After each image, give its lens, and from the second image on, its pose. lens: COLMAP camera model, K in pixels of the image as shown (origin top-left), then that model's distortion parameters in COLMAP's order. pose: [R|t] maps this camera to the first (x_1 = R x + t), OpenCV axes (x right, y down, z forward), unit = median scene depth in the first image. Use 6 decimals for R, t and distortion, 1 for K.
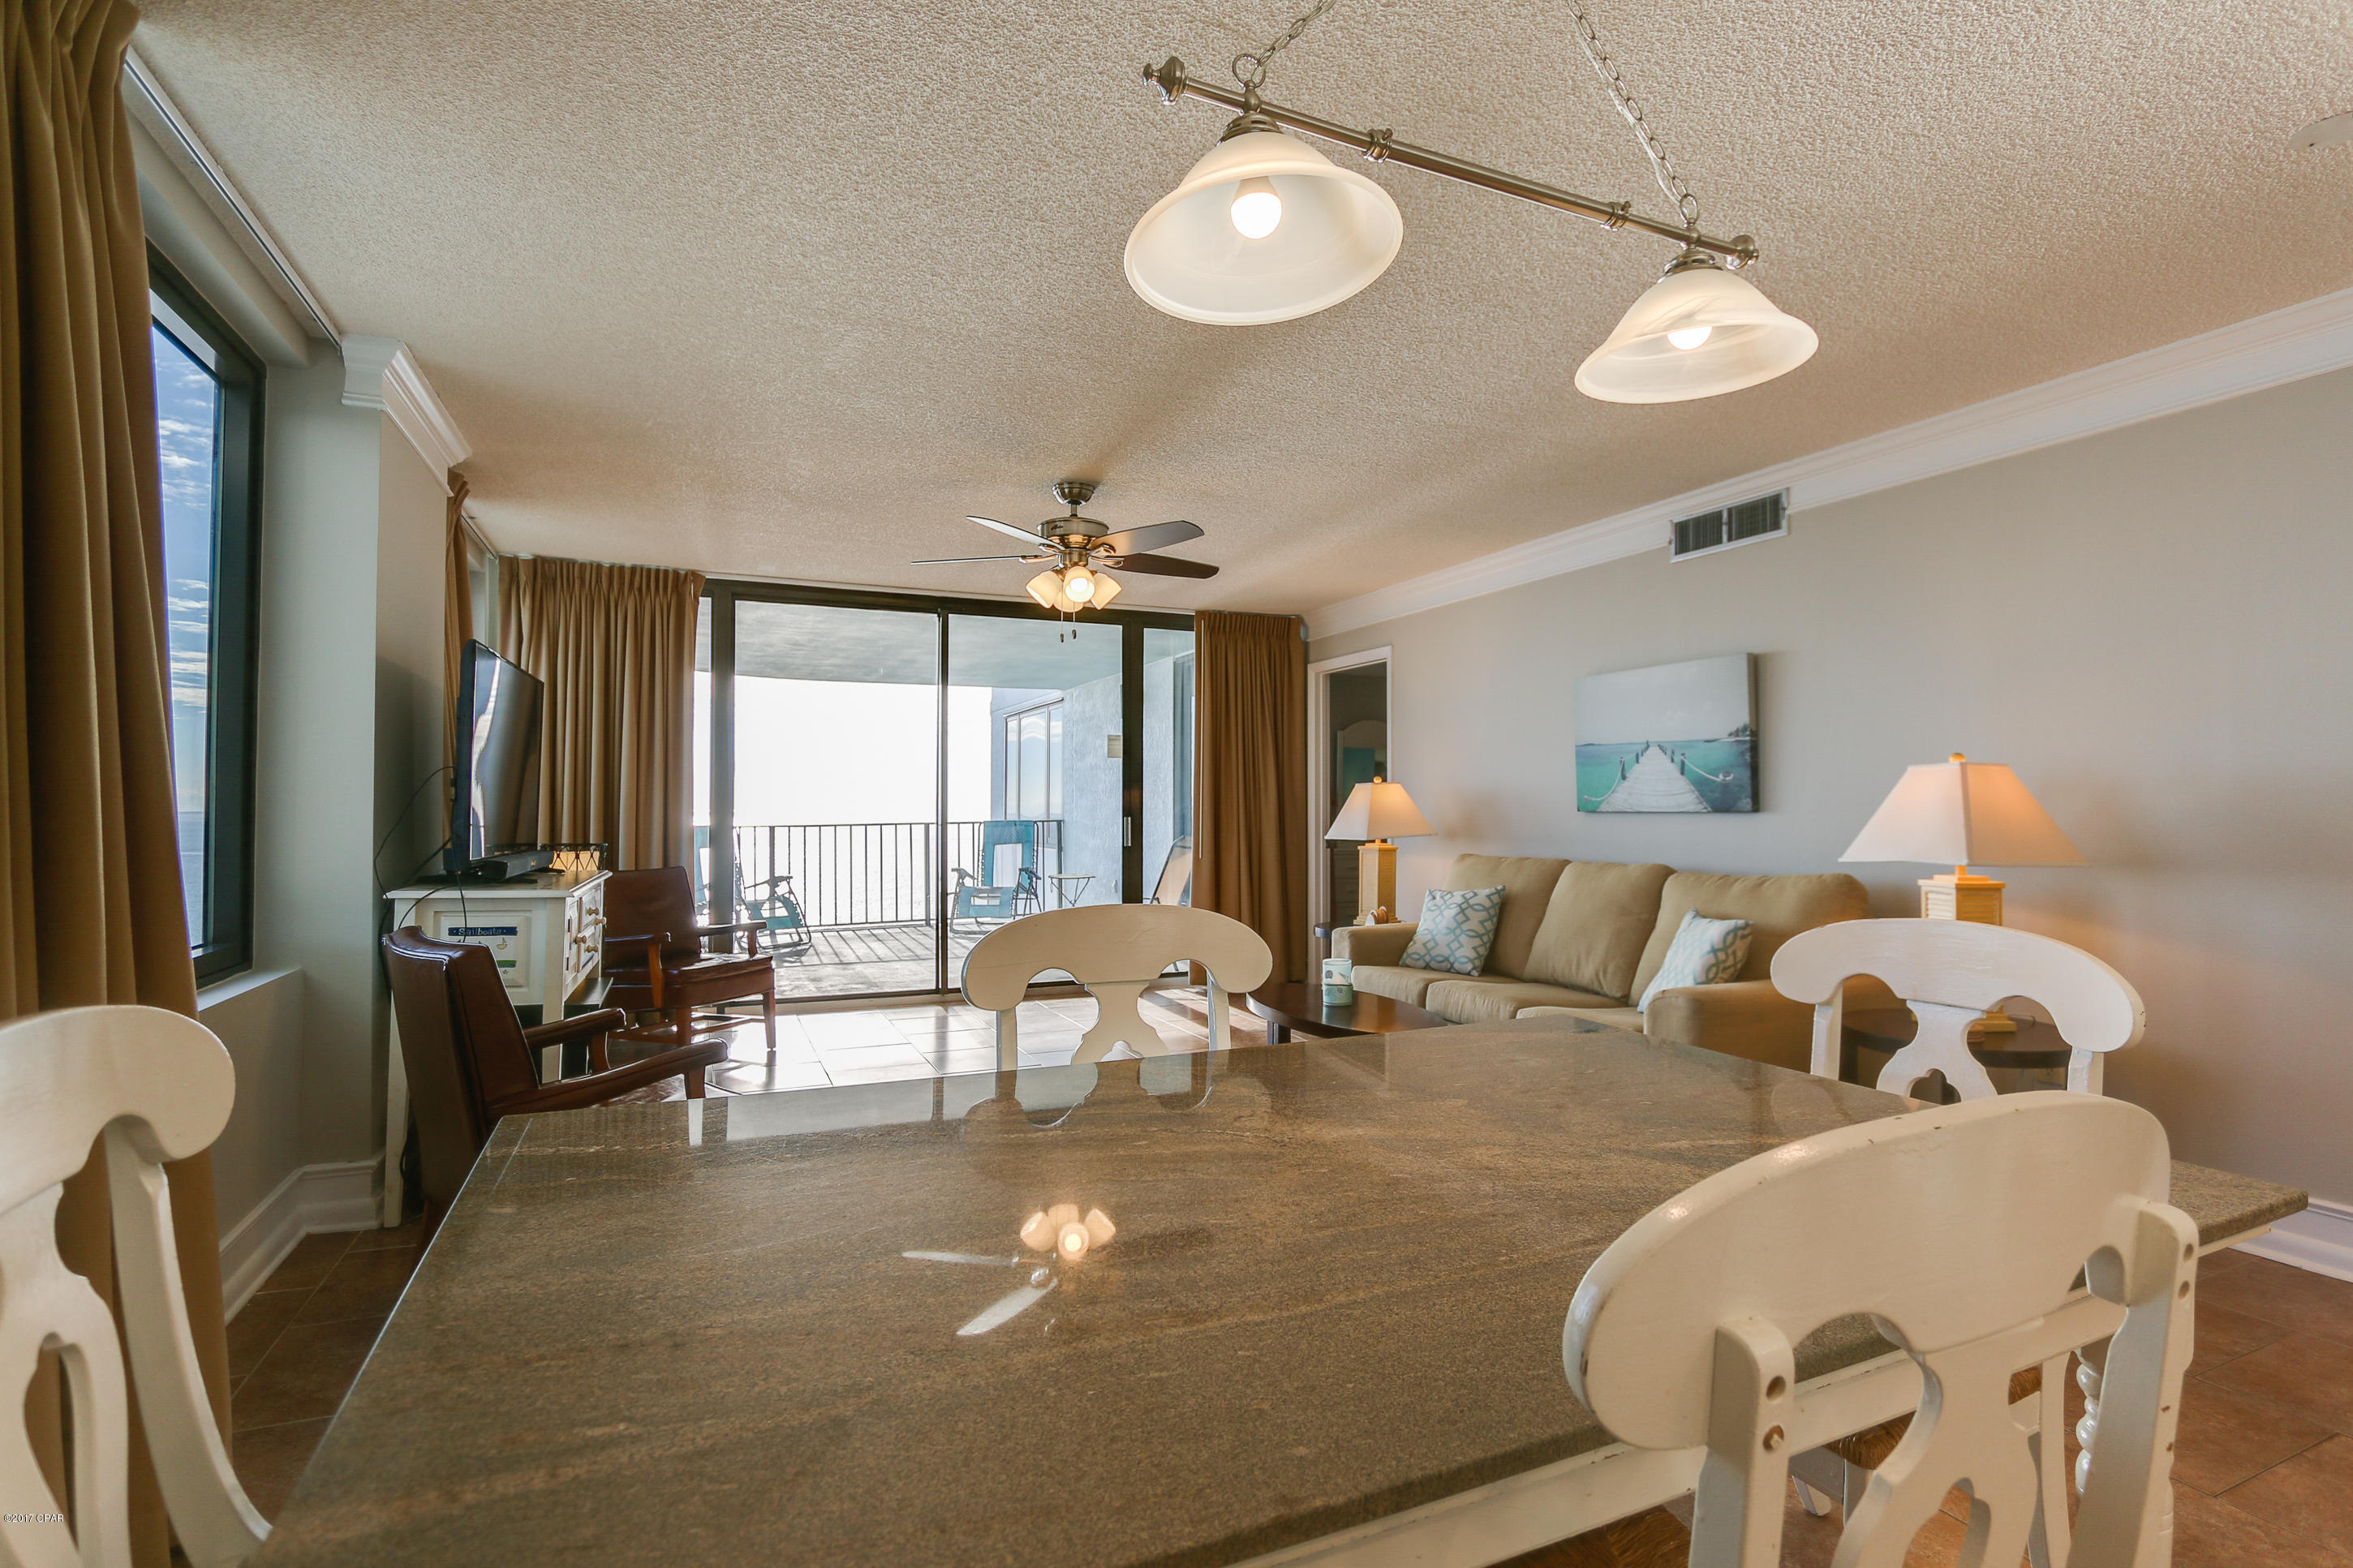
lens RADIAL K [[1101.3, 0, 1187.1], [0, 1101.3, 787.3], [0, 0, 1]] dist [-0.020896, 0.000092]
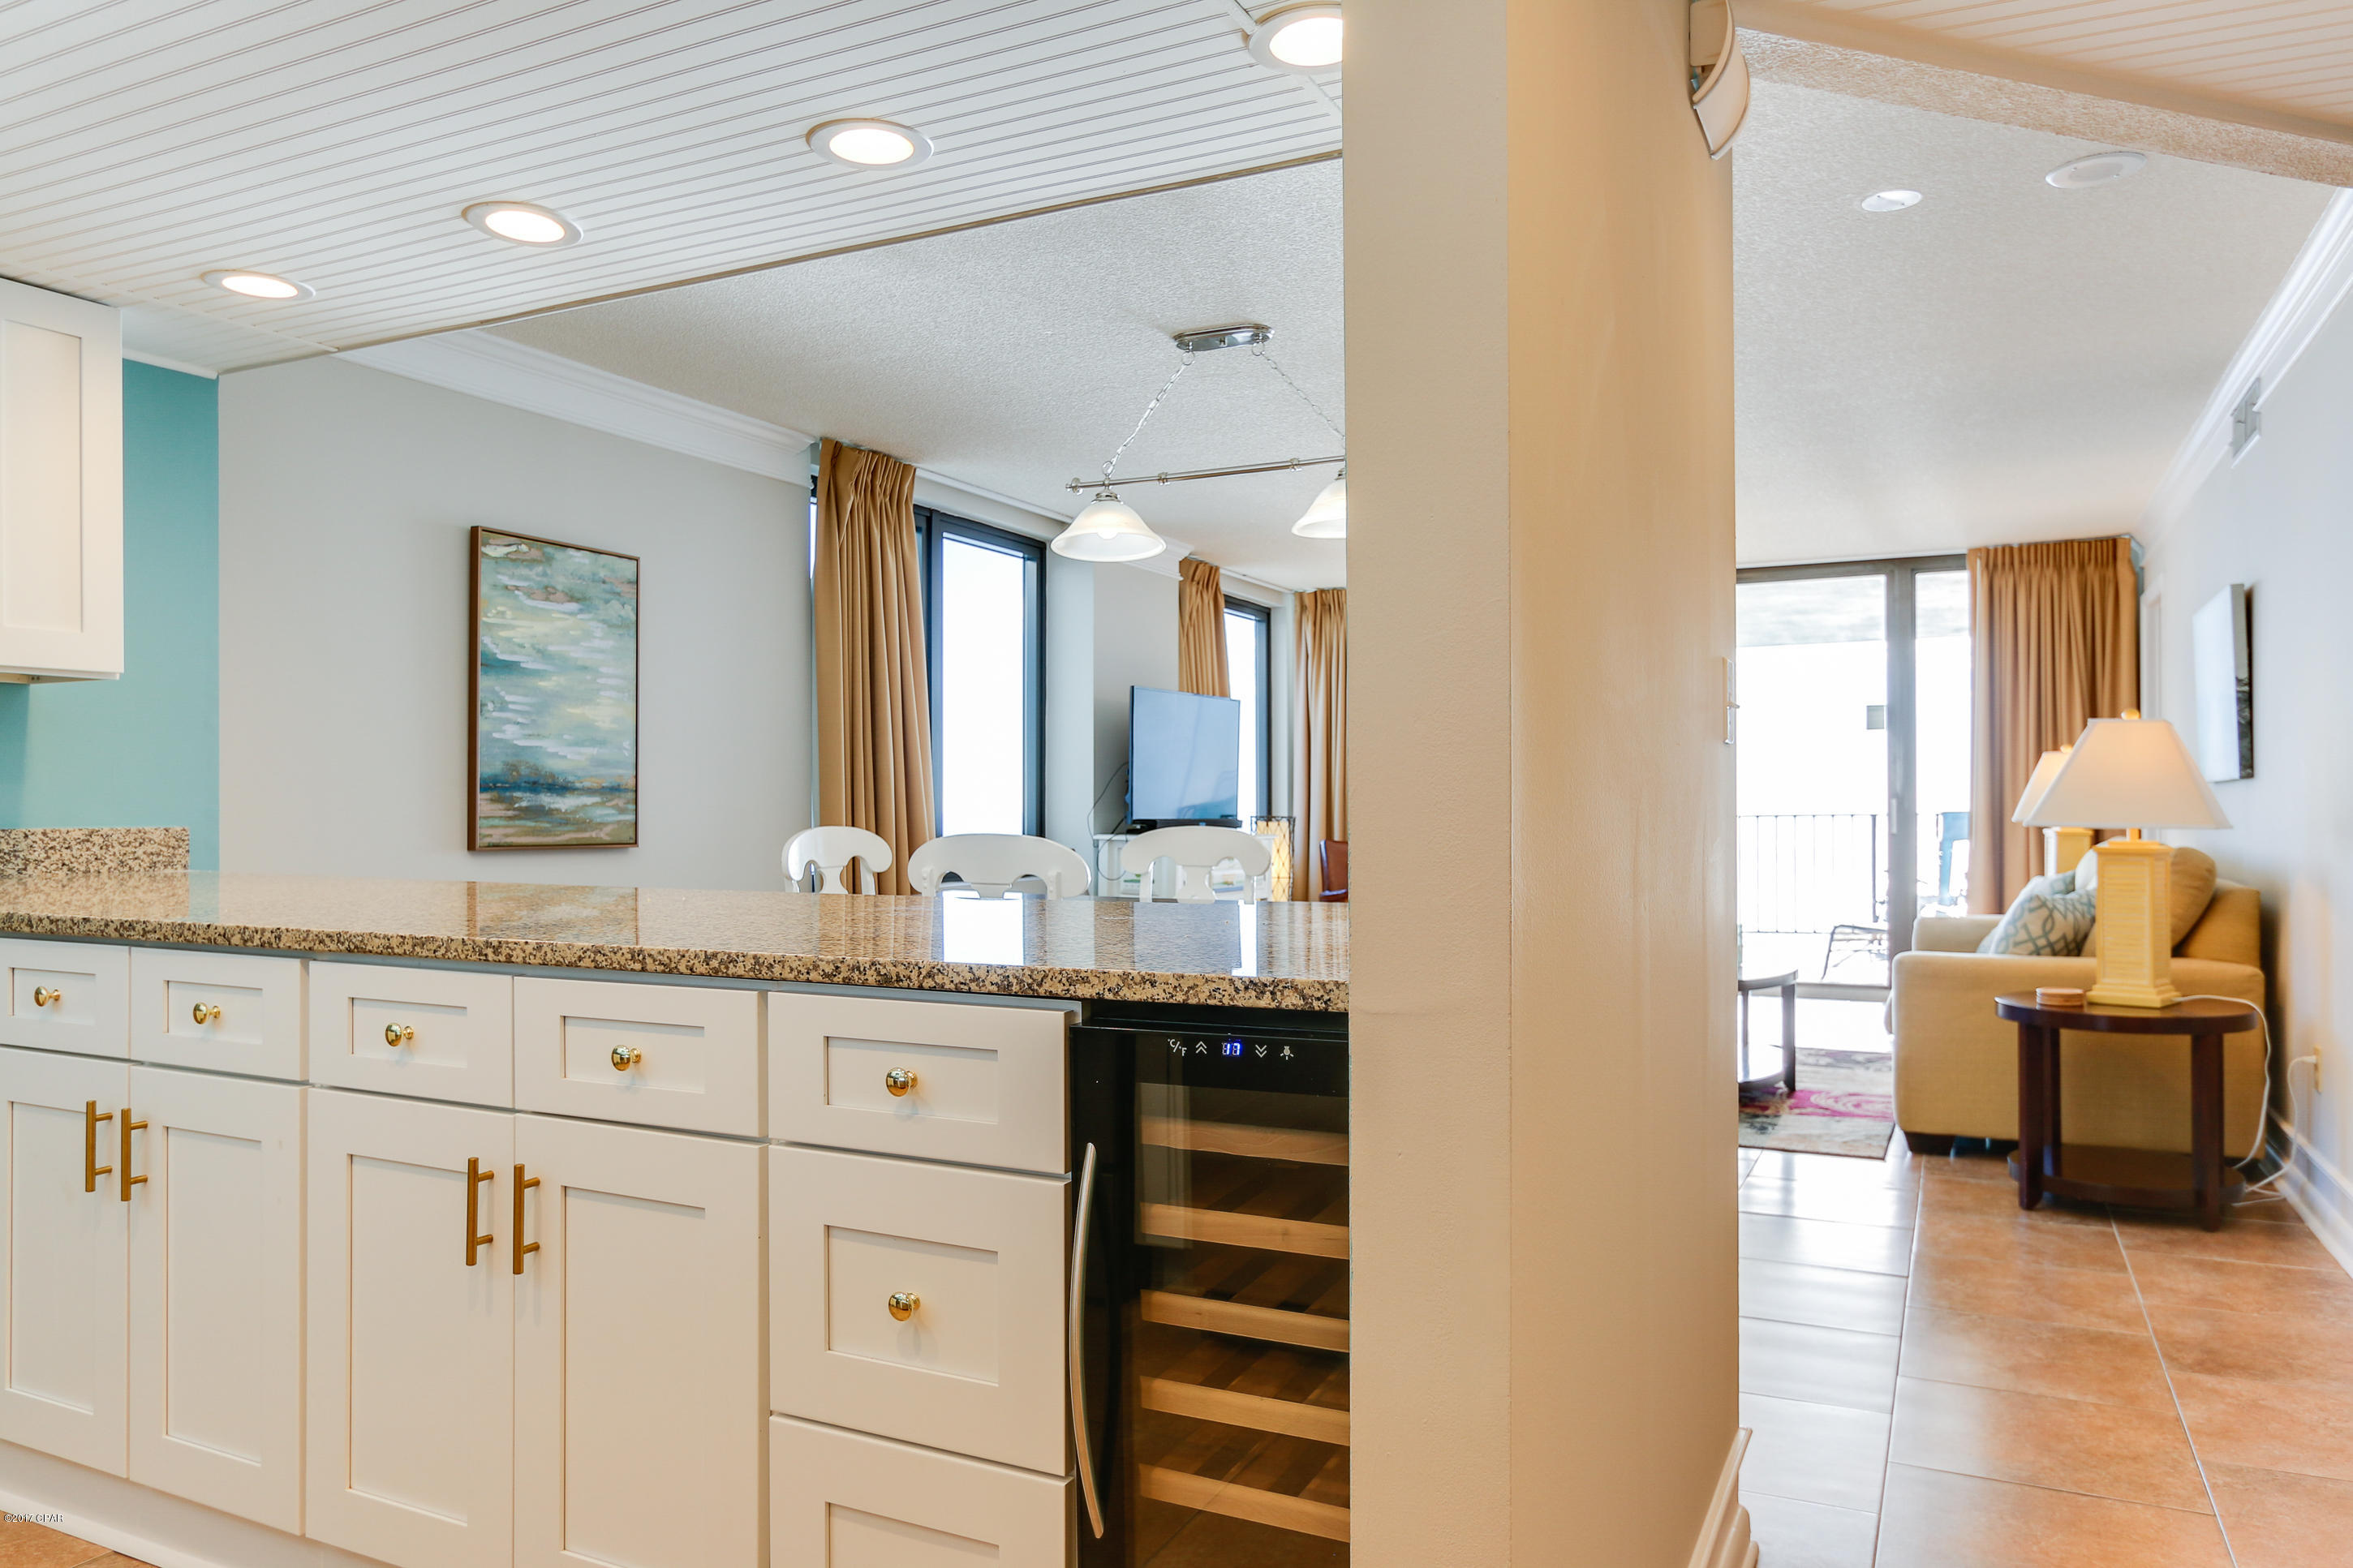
lens RADIAL K [[1606.0, 0, 1188.1], [0, 1606.0, 800.6], [0, 0, 1]] dist [0.000604, 0.001881]
pose [[0.640381, -0.004336, -0.768045, 0.813523], [0.016150, 0.999839, 0.007822, 0.014304], [0.767888, -0.017413, 0.640348, -0.322880]]
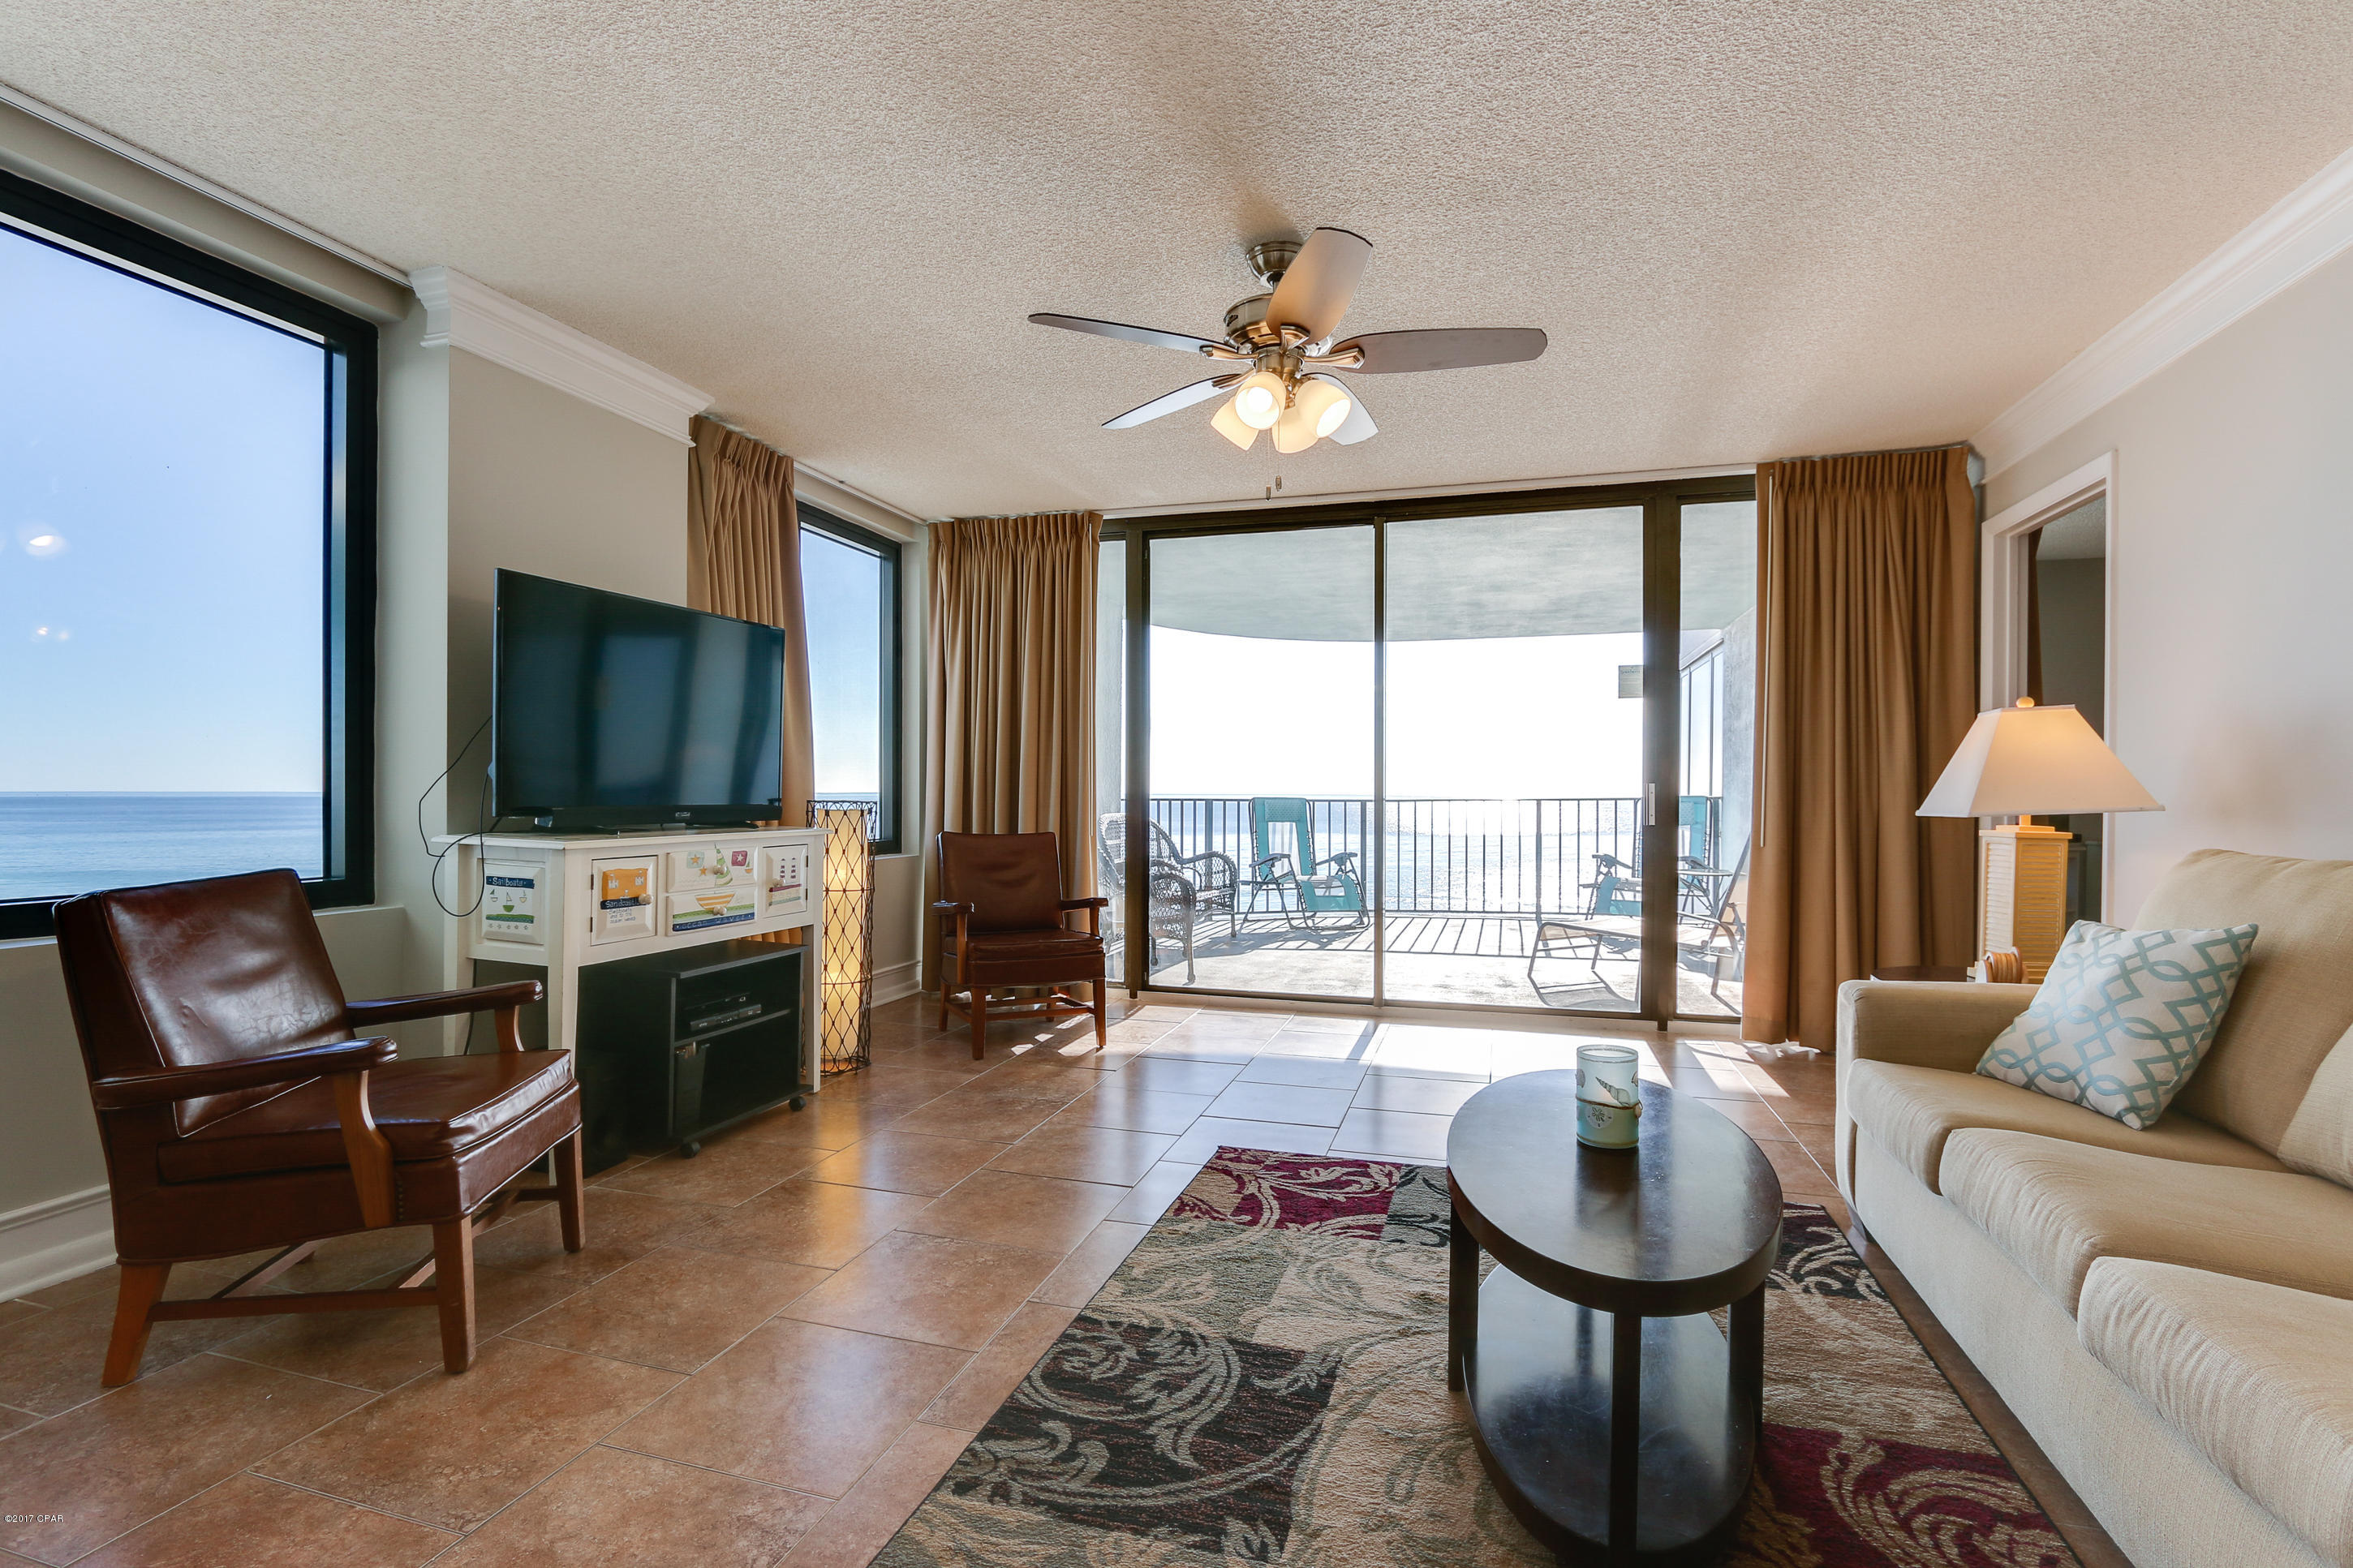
lens RADIAL K [[1098.8, 0, 1181.2], [0, 1098.8, 799.0], [0, 0, 1]] dist [-0.015460, 0.000652]
pose [[0.759037, 0.007574, -0.651003, 0.249148], [0.007768, 0.999756, 0.020688, 0.029612], [0.651001, -0.020759, 0.758793, 0.424124]]
